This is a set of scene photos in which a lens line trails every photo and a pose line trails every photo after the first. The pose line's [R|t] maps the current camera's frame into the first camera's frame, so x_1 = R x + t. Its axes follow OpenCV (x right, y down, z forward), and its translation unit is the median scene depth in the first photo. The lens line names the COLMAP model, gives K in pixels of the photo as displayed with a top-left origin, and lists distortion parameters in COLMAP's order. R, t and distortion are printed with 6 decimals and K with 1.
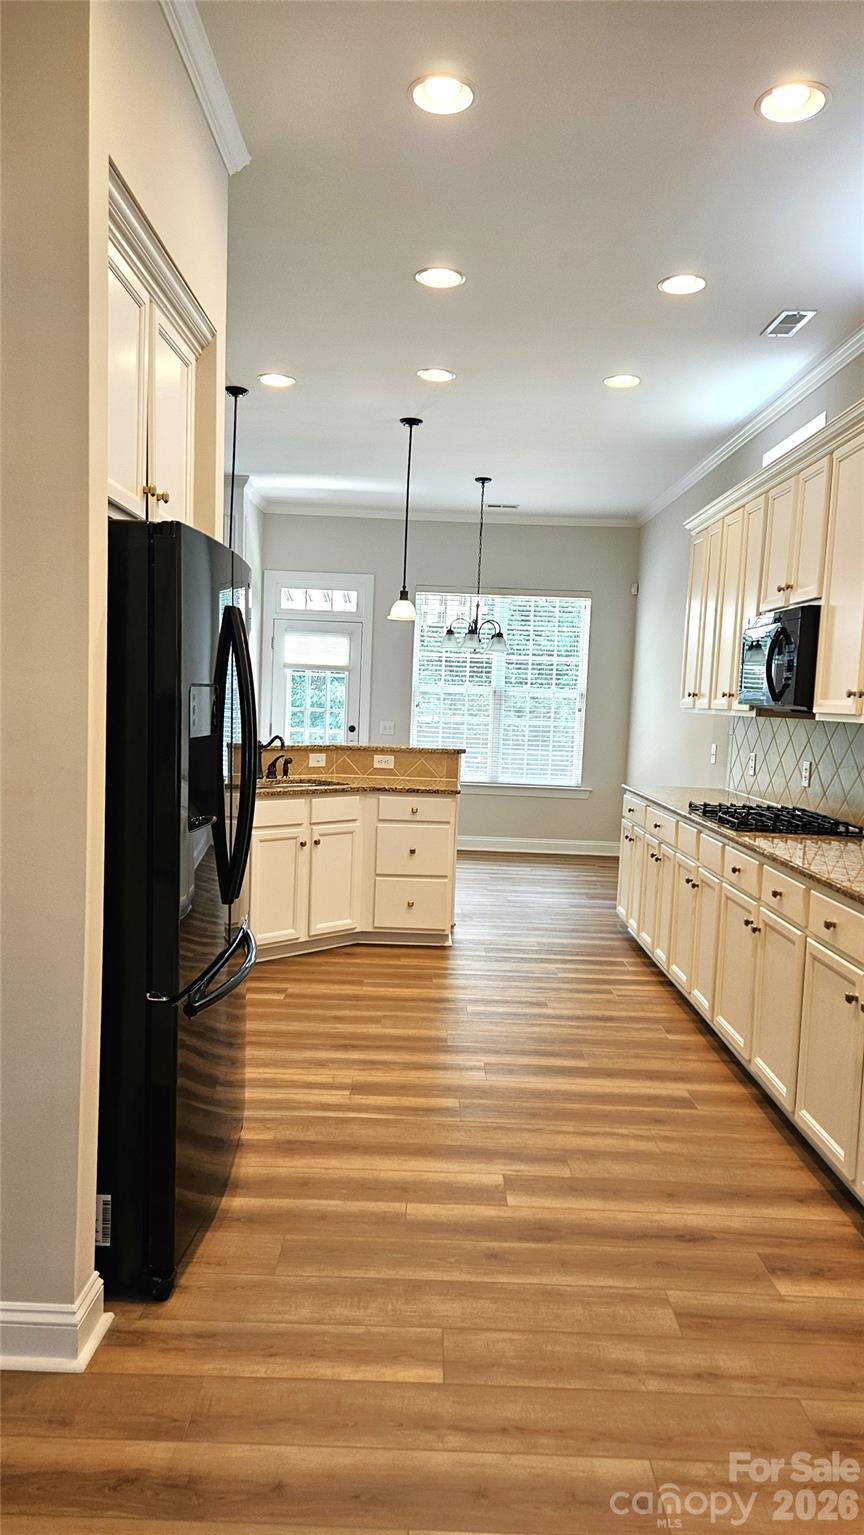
lens RADIAL K [[1025.9, 0, 432.0], [0, 1025.9, 767.5], [0, 0, 1]] dist [0.039545, -0.003761]
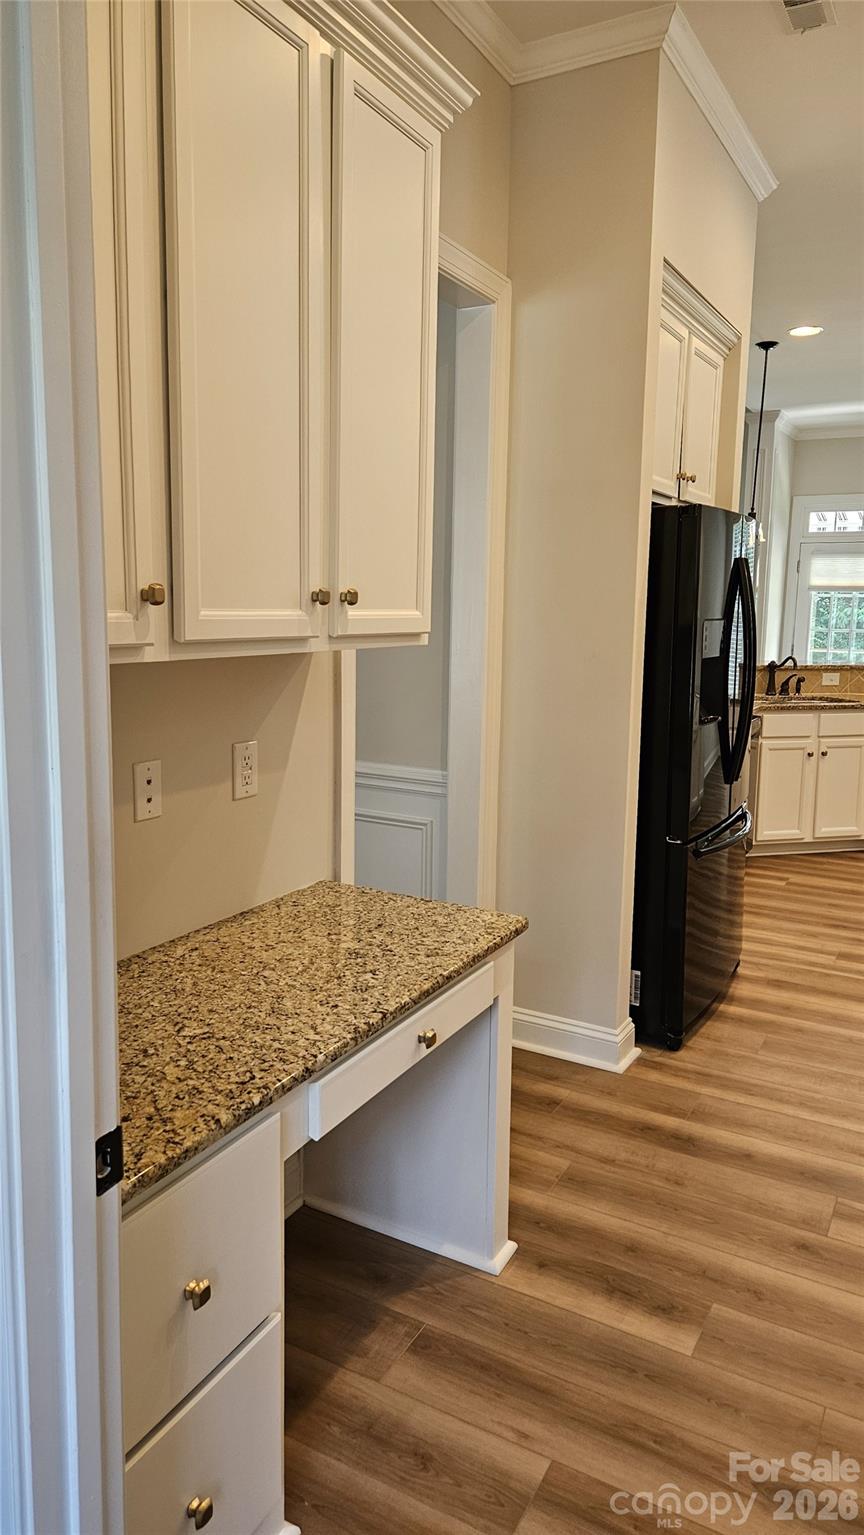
lens RADIAL K [[1017.6, 0, 428.8], [0, 1017.6, 755.9], [0, 0, 1]] dist [0.080633, -0.074855]
pose [[0.874986, 0.045051, -0.482048, 0.083692], [-0.013679, 0.997564, 0.068401, 0.009769], [0.483955, -0.053256, 0.873471, -0.291789]]
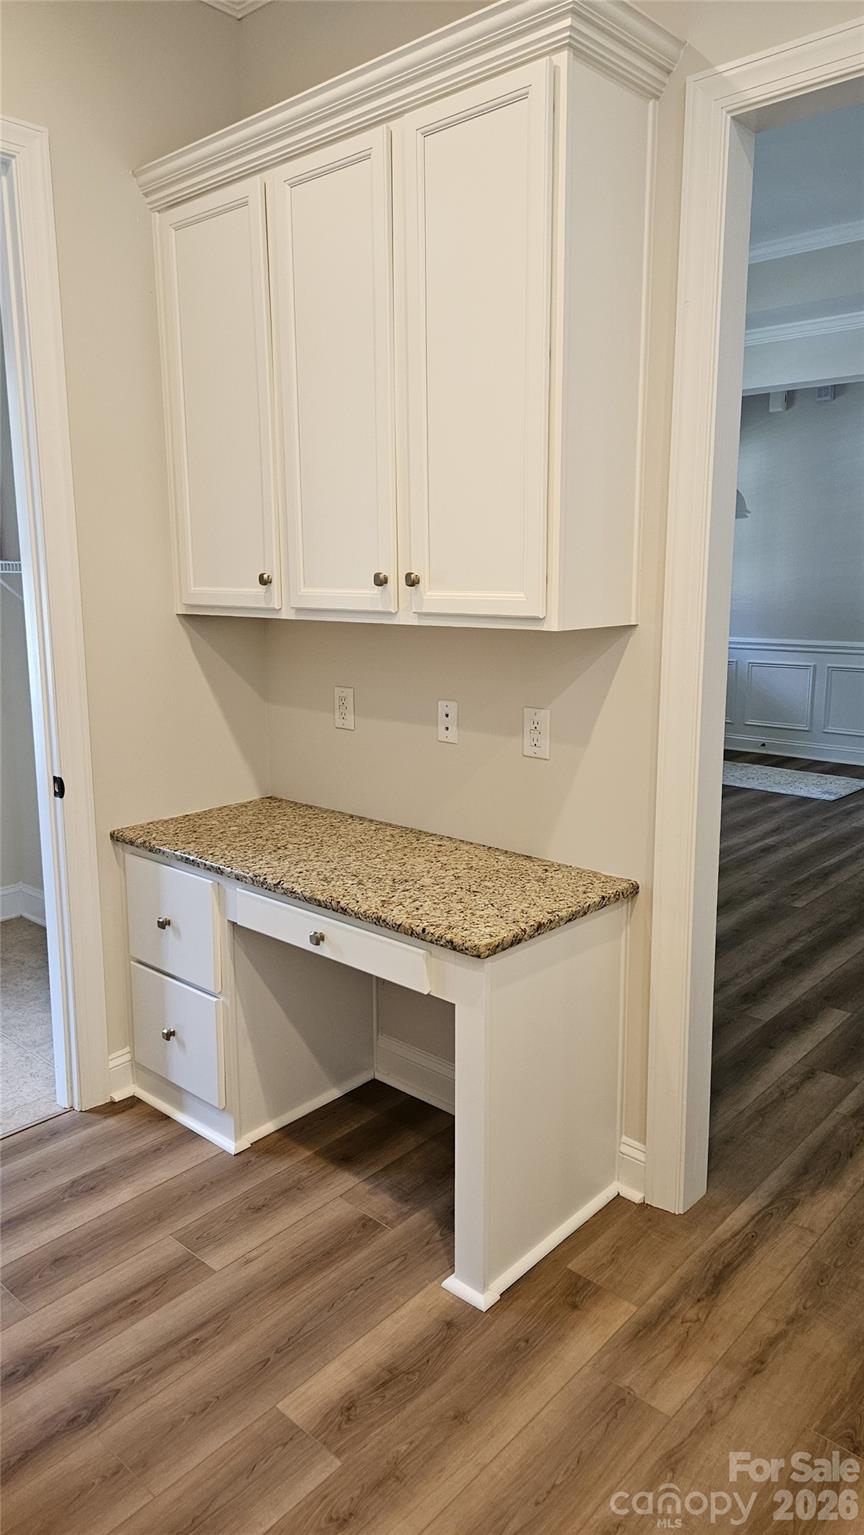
lens RADIAL K [[1017.6, 0, 428.8], [0, 1017.6, 755.9], [0, 0, 1]] dist [0.080633, -0.074855]
pose [[-0.673791, 0.100840, -0.732009, 0.286322], [-0.073072, 0.976696, 0.201807, -0.072920], [0.735300, 0.189465, -0.650720, 0.796658]]
